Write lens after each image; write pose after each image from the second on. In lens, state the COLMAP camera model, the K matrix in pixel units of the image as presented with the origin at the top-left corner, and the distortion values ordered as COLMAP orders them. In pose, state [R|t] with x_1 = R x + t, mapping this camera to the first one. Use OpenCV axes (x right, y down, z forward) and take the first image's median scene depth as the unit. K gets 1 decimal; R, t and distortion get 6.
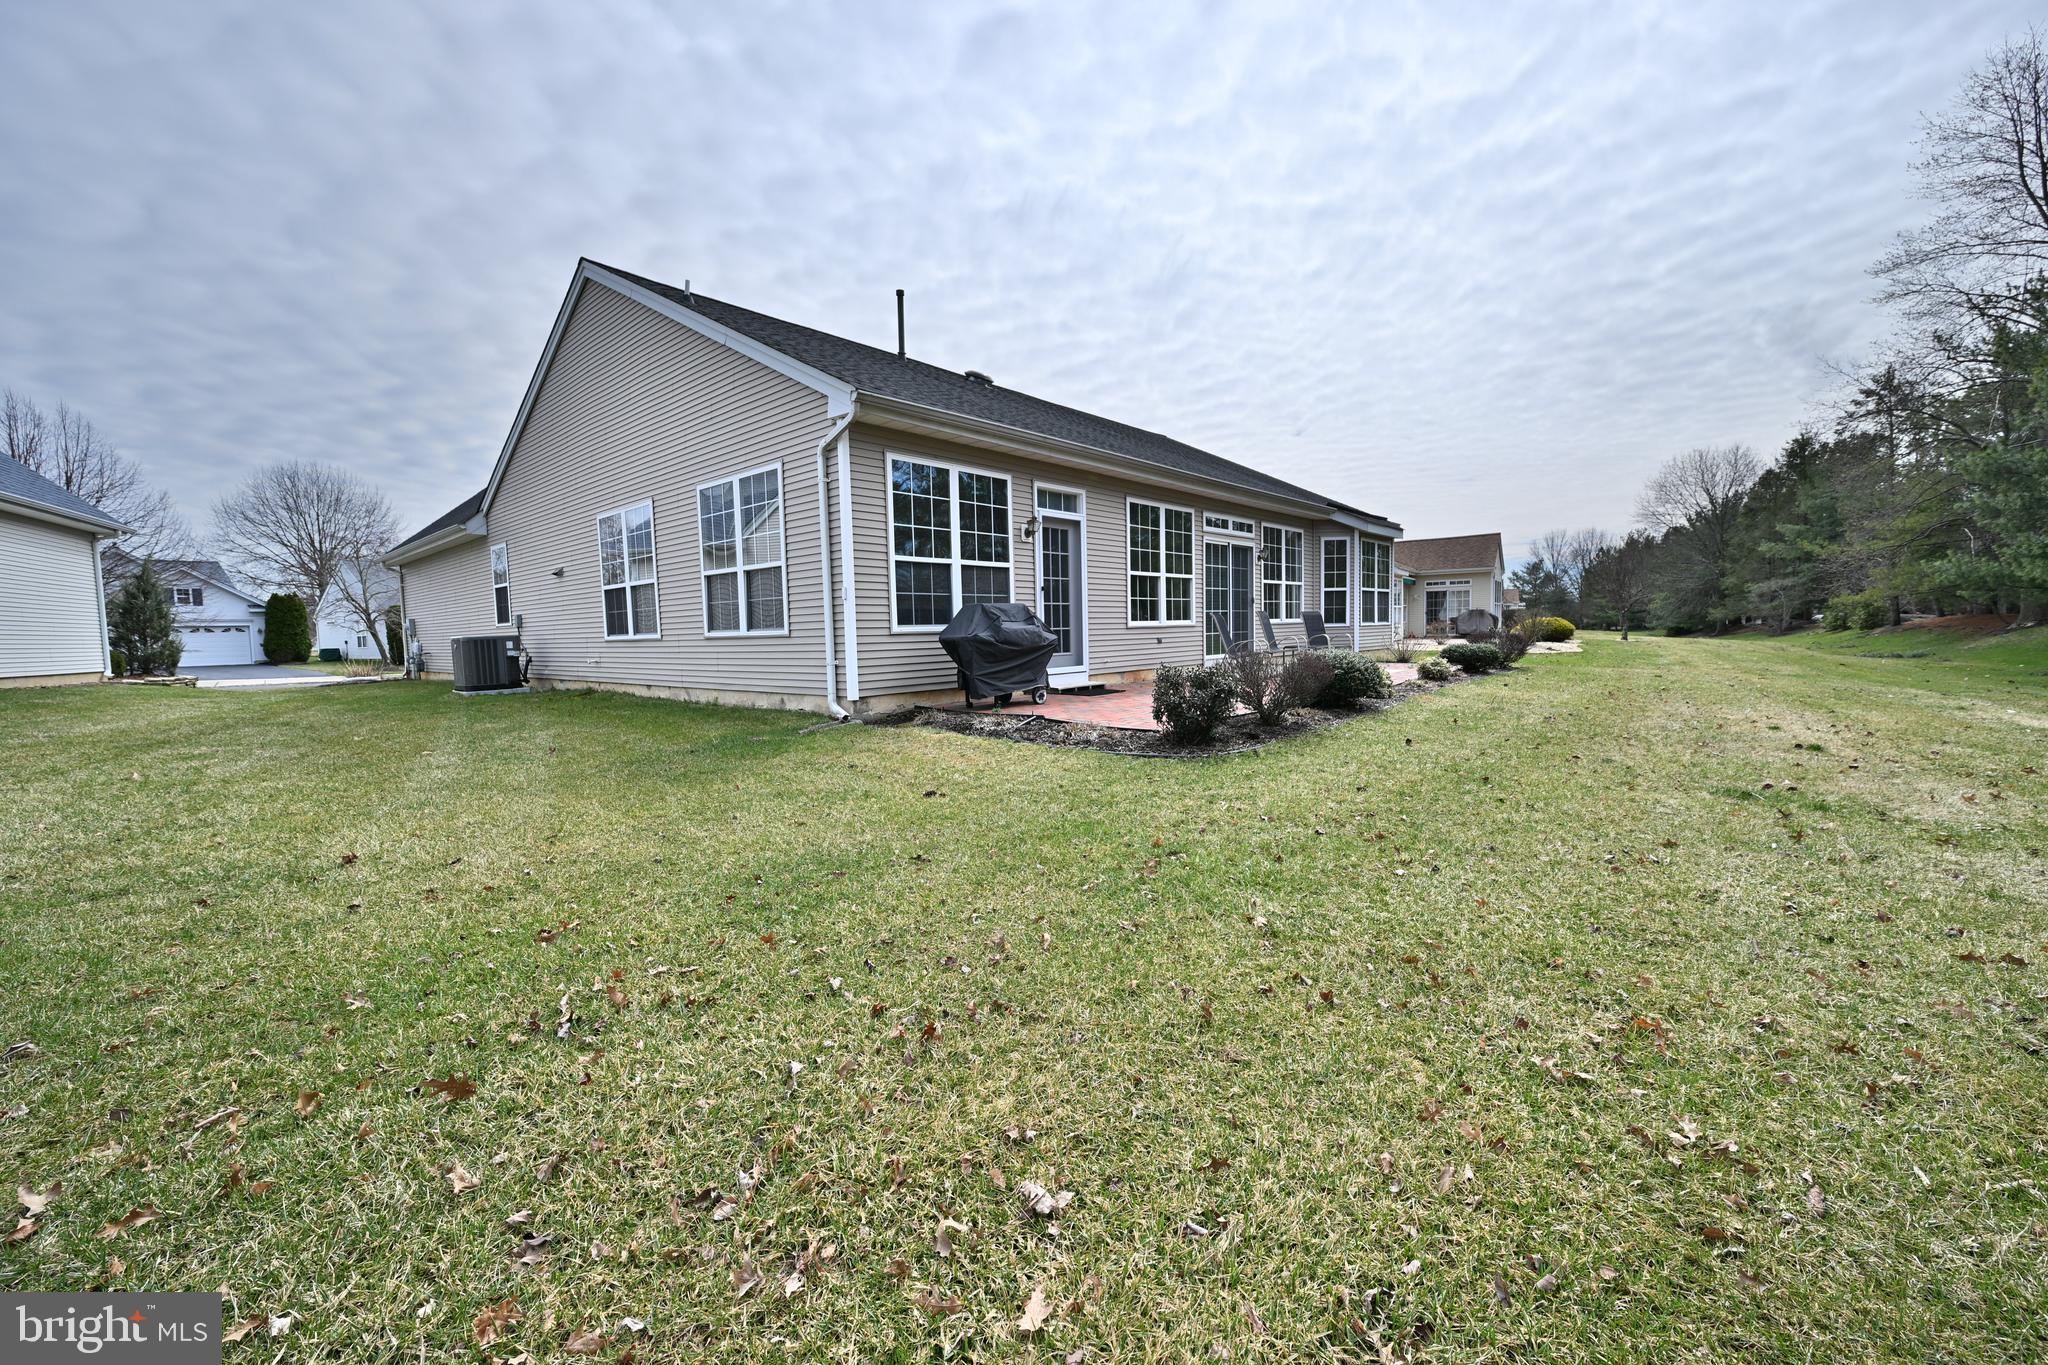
lens RADIAL K [[794.8, 0, 1019.8], [0, 794.8, 678.5], [0, 0, 1]] dist [-0.001781, 0.000173]
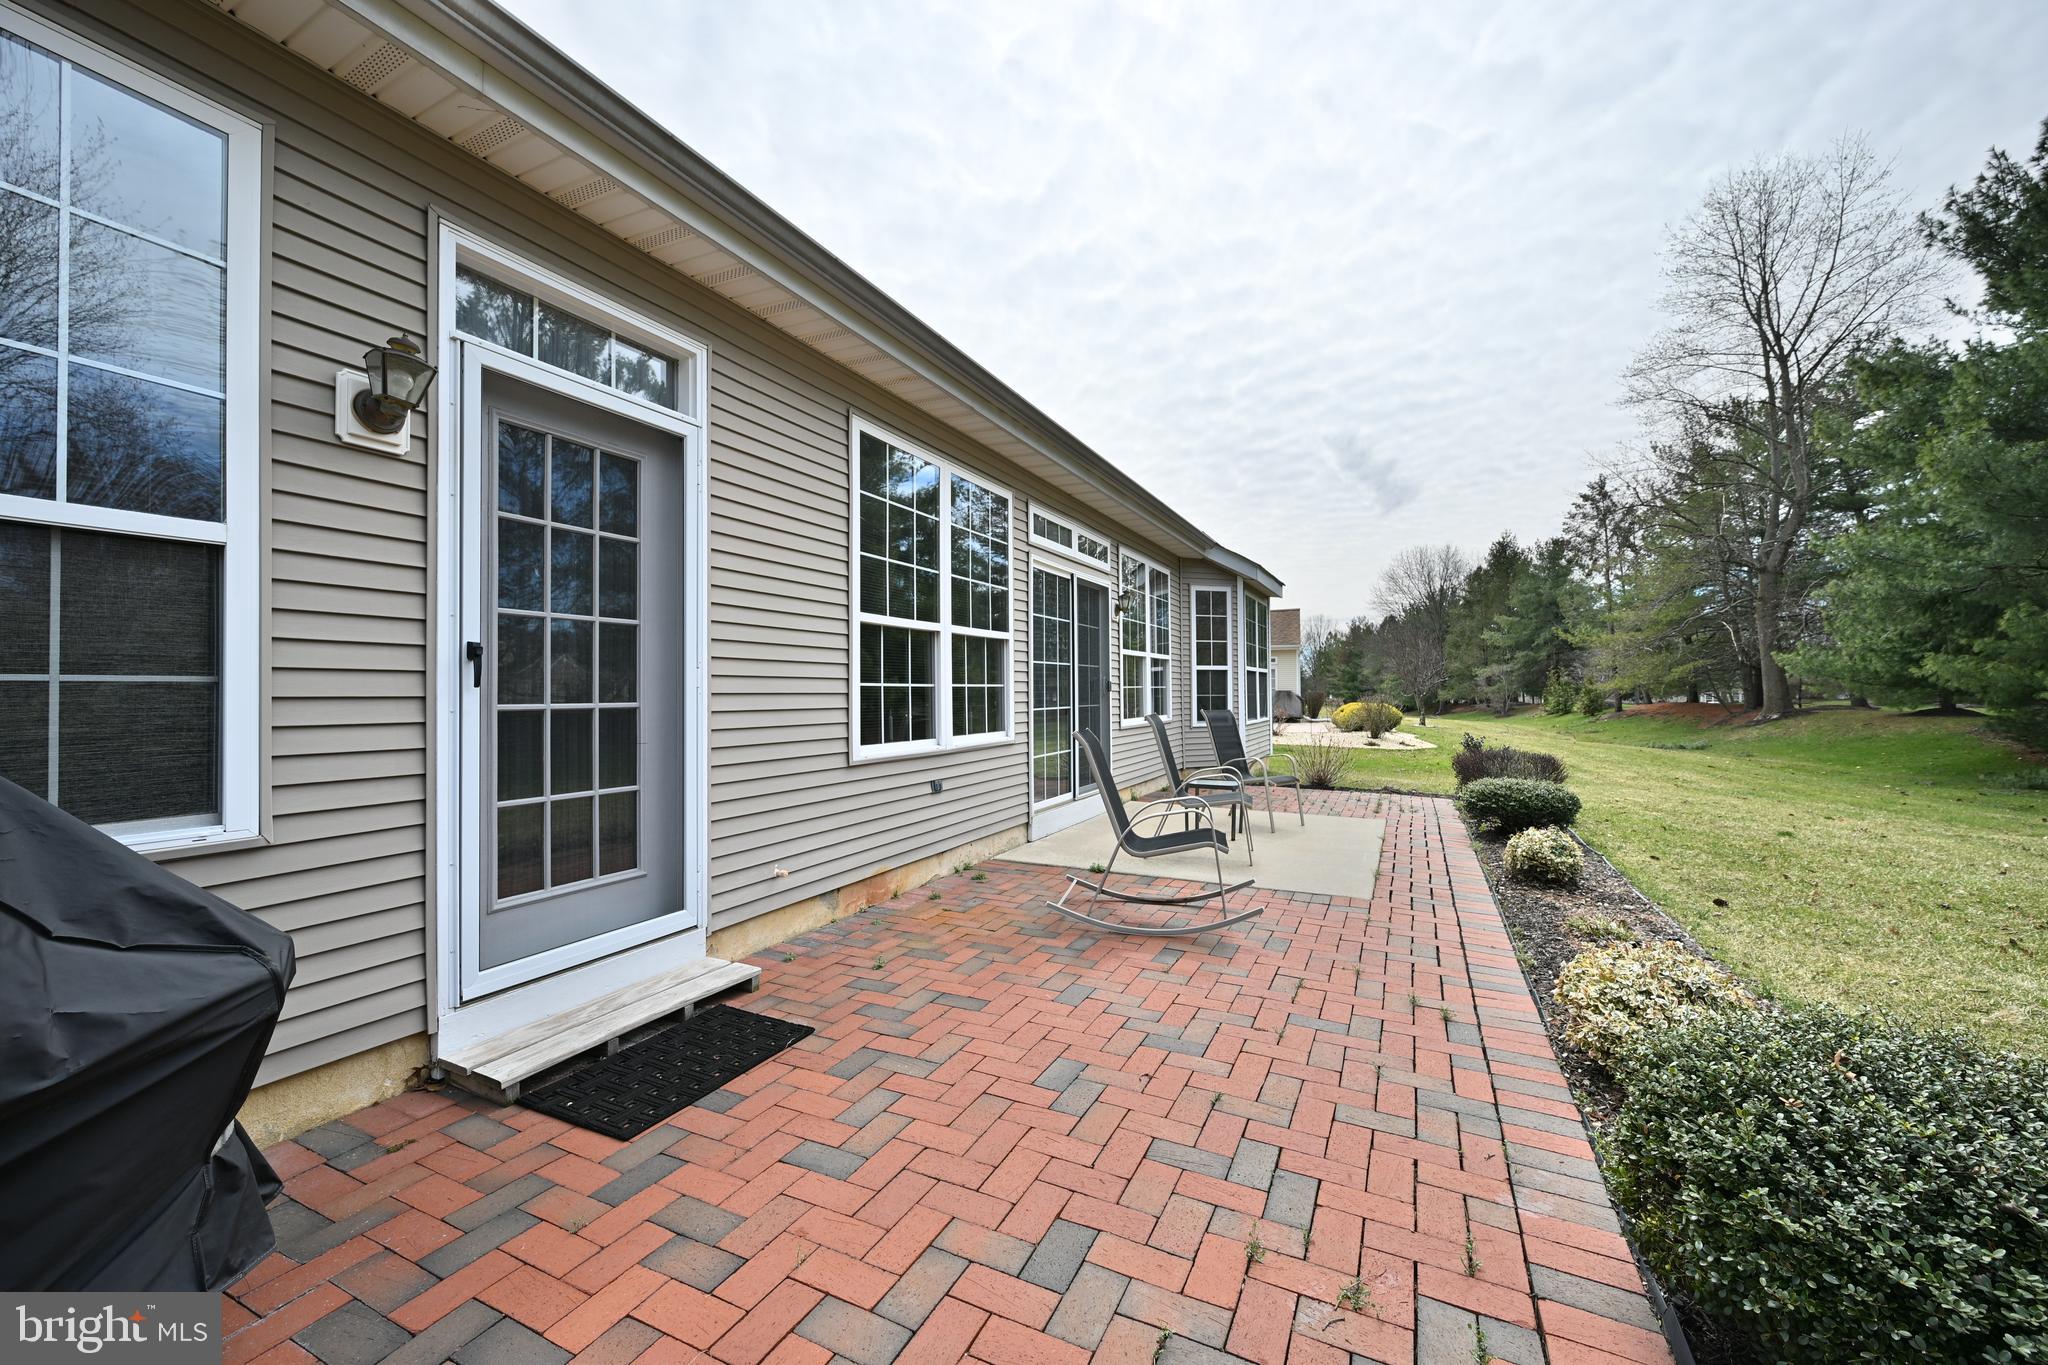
lens RADIAL K [[794.8, 0, 1024.8], [0, 794.8, 674.7], [0, 0, 1]] dist [-0.001781, 0.000173]
pose [[0.960829, 0.024071, 0.276095, 0.099200], [0.000282, 0.996136, -0.087827, -0.065244], [-0.277142, 0.084465, 0.957109, 0.555608]]
